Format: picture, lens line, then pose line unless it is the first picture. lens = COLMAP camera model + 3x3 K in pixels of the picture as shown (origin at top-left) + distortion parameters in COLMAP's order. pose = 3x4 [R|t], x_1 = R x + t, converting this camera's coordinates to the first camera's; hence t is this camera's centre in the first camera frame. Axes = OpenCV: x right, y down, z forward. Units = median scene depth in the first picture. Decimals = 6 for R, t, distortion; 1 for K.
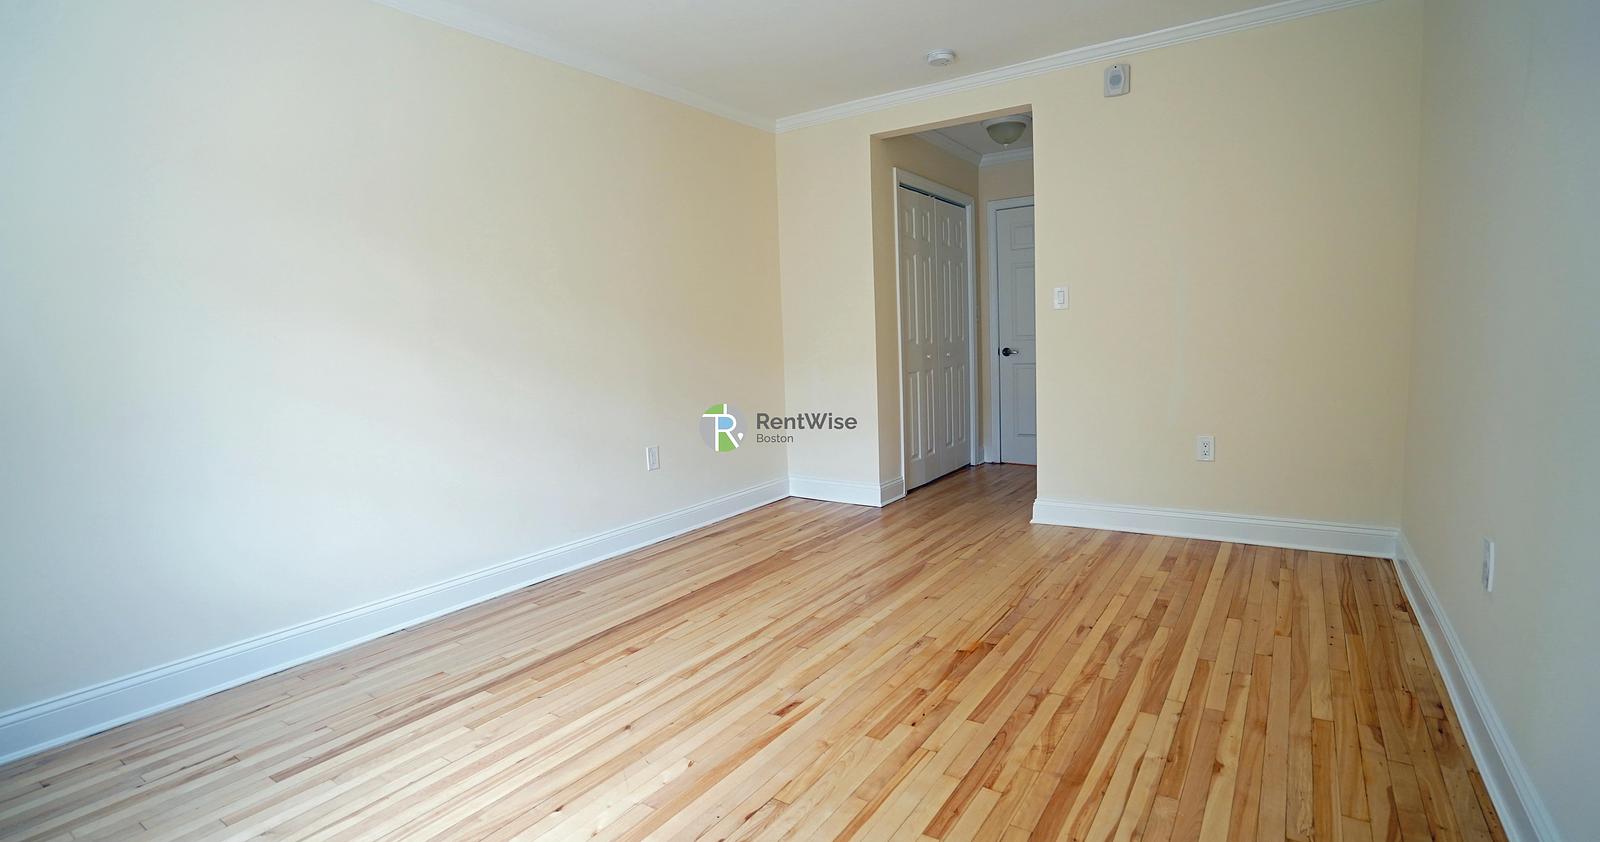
lens RADIAL K [[746.1, 0, 794.2], [0, 746.1, 408.6], [0, 0, 1]] dist [-0.049623, 0.009171]
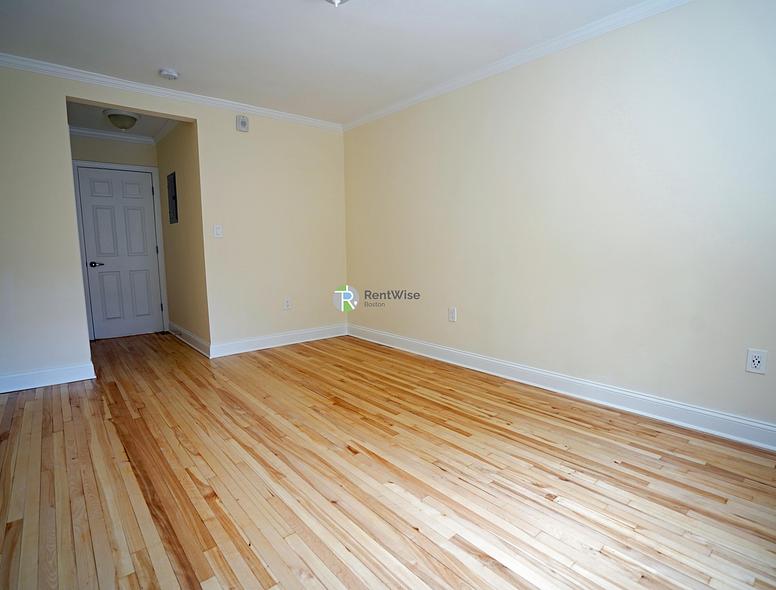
lens RADIAL K [[411.5, 0, 388.9], [0, 411.5, 292.6], [0, 0, 1]] dist [-0.060348, 0.024145]
pose [[0.266555, -0.072022, 0.961125, -0.678574], [0.087774, 0.994874, 0.050208, -0.017878], [-0.959815, 0.070979, 0.271510, 0.449839]]
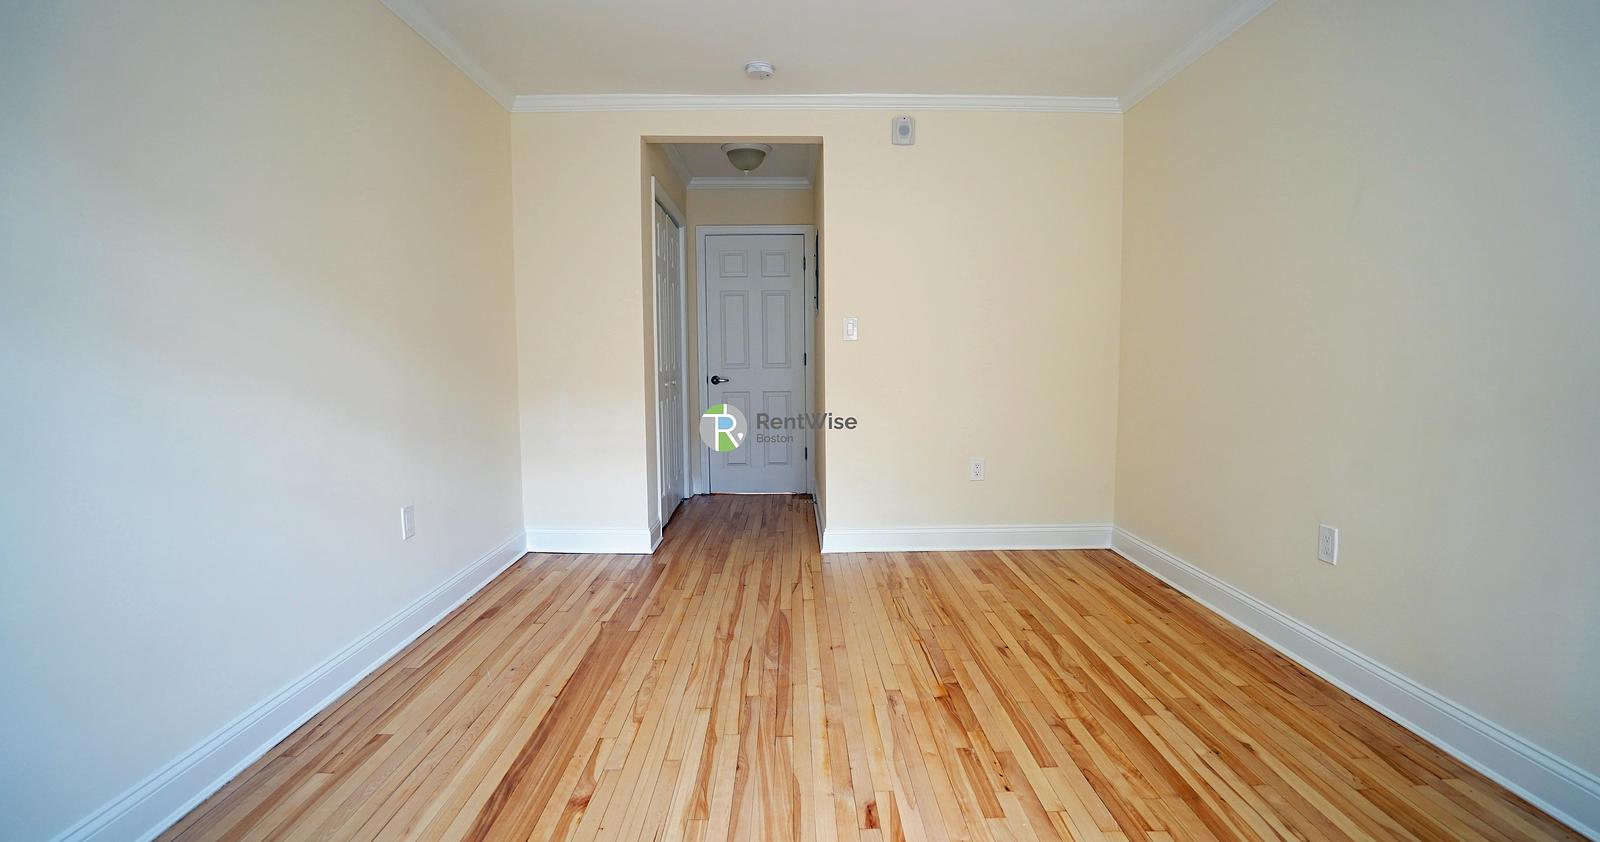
lens RADIAL K [[746.1, 0, 799.5], [0, 746.1, 411.1], [0, 0, 1]] dist [-0.049623, 0.009171]
pose [[0.817830, -0.007911, 0.575406, -0.394875], [0.026621, 0.999355, -0.024097, -0.018348], [-0.574844, 0.035025, 0.817513, 0.268218]]
